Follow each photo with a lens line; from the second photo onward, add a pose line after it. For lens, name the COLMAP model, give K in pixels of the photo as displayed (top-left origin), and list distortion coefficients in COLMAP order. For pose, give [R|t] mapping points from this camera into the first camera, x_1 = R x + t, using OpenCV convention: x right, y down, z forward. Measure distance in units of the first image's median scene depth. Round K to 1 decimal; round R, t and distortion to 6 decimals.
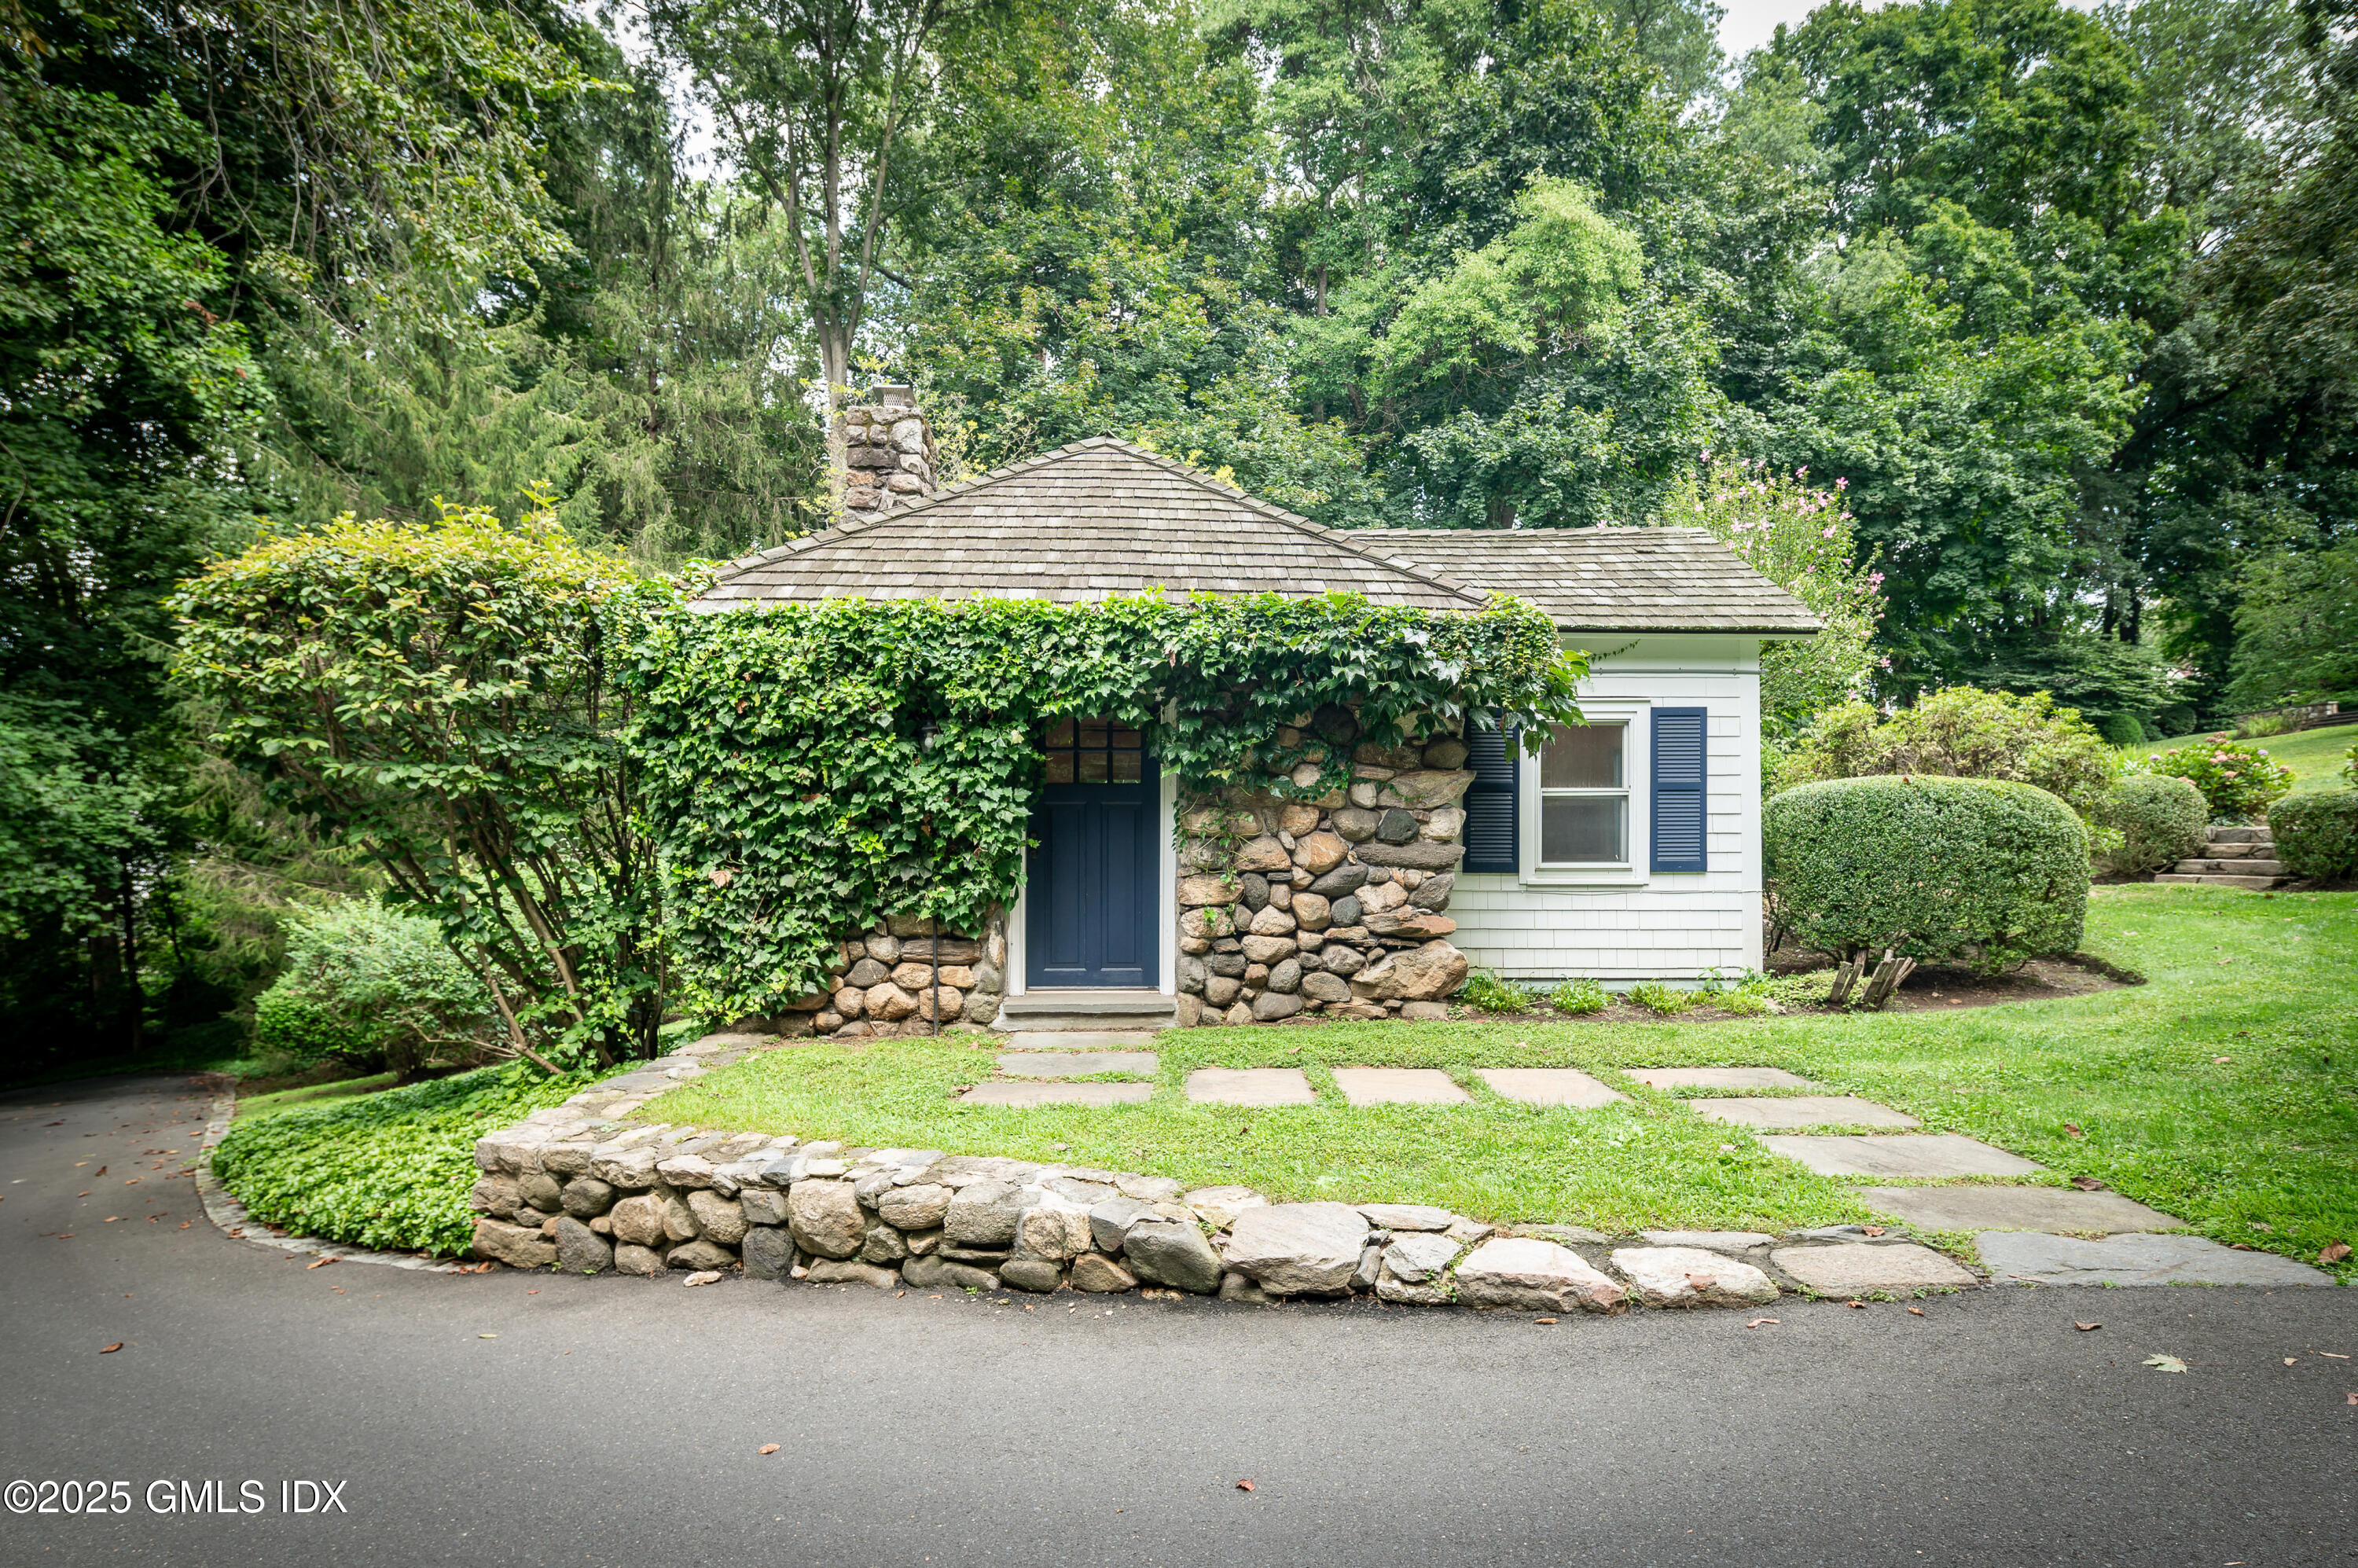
lens RADIAL K [[1140.2, 0, 1179.6], [0, 1140.2, 838.5], [0, 0, 1]] dist [0.000340, 0.000152]
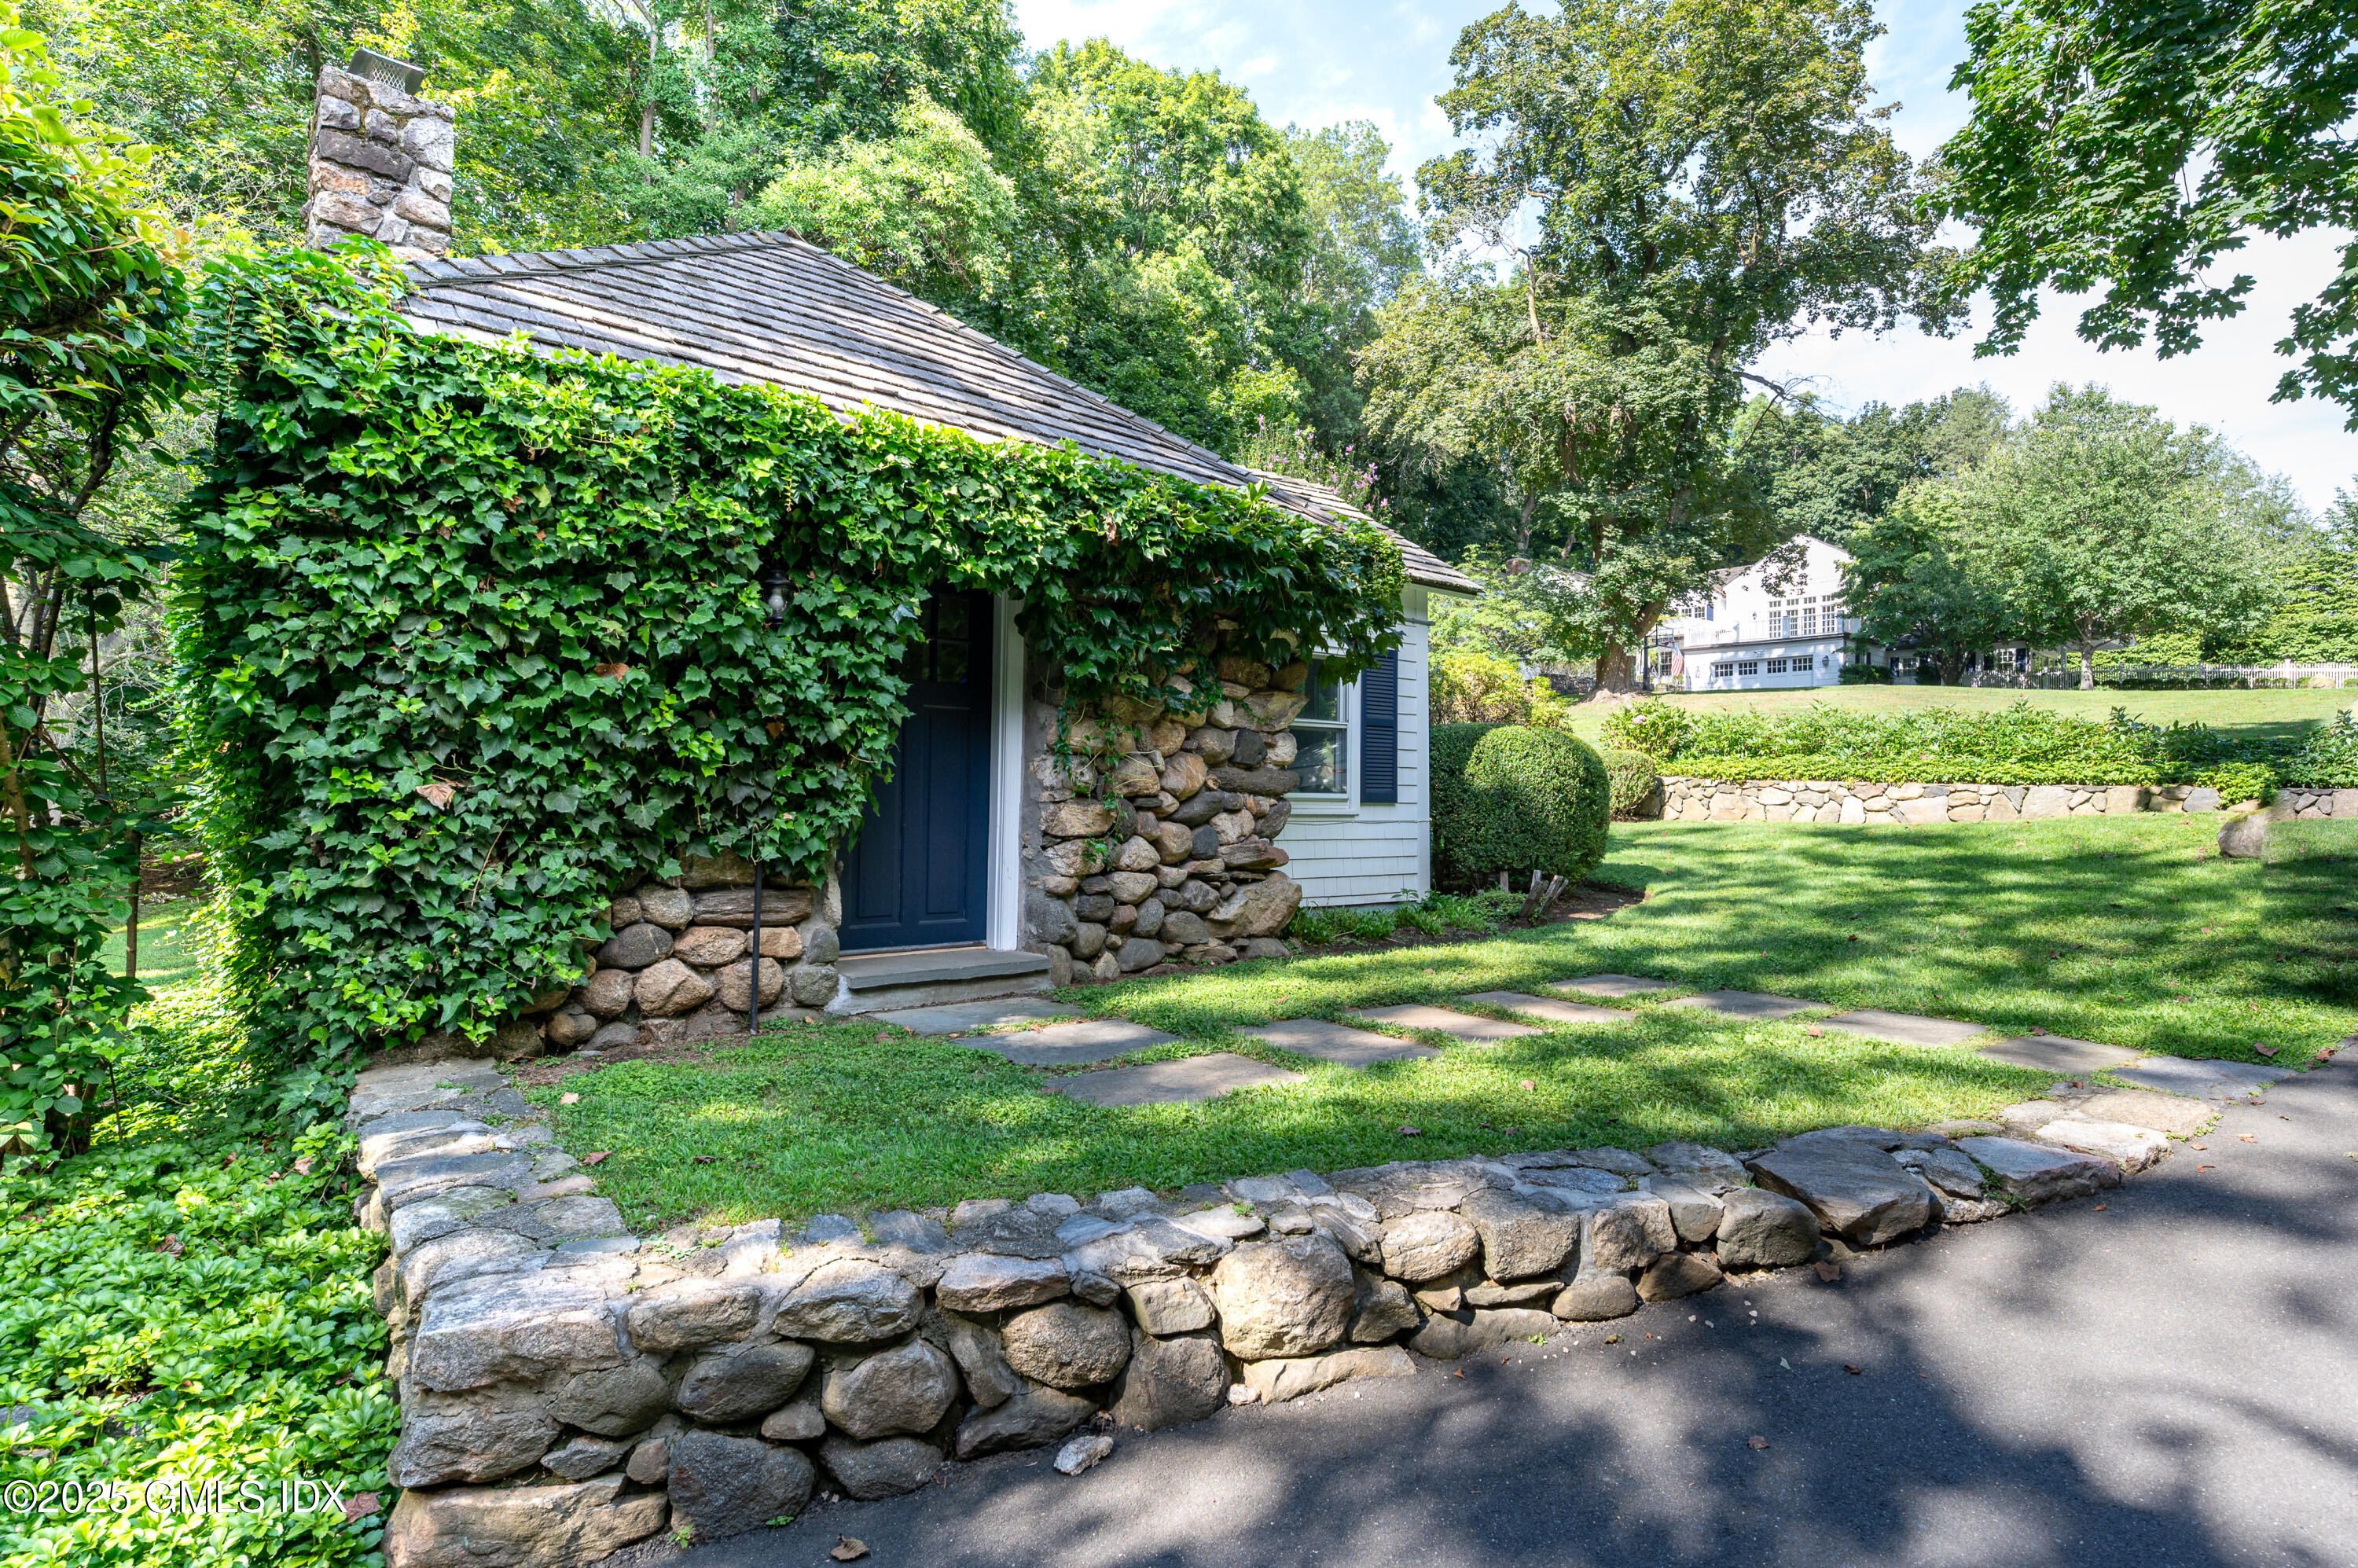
lens RADIAL K [[1178.6, 0, 1179.0], [0, 1178.6, 784.0], [0, 0, 1]] dist [-0.003063, -0.000494]
pose [[0.793899, 0.017433, 0.607800, -0.446634], [-0.018376, 0.999820, -0.004675, 0.023657], [-0.607772, -0.007457, 0.794077, 0.287200]]
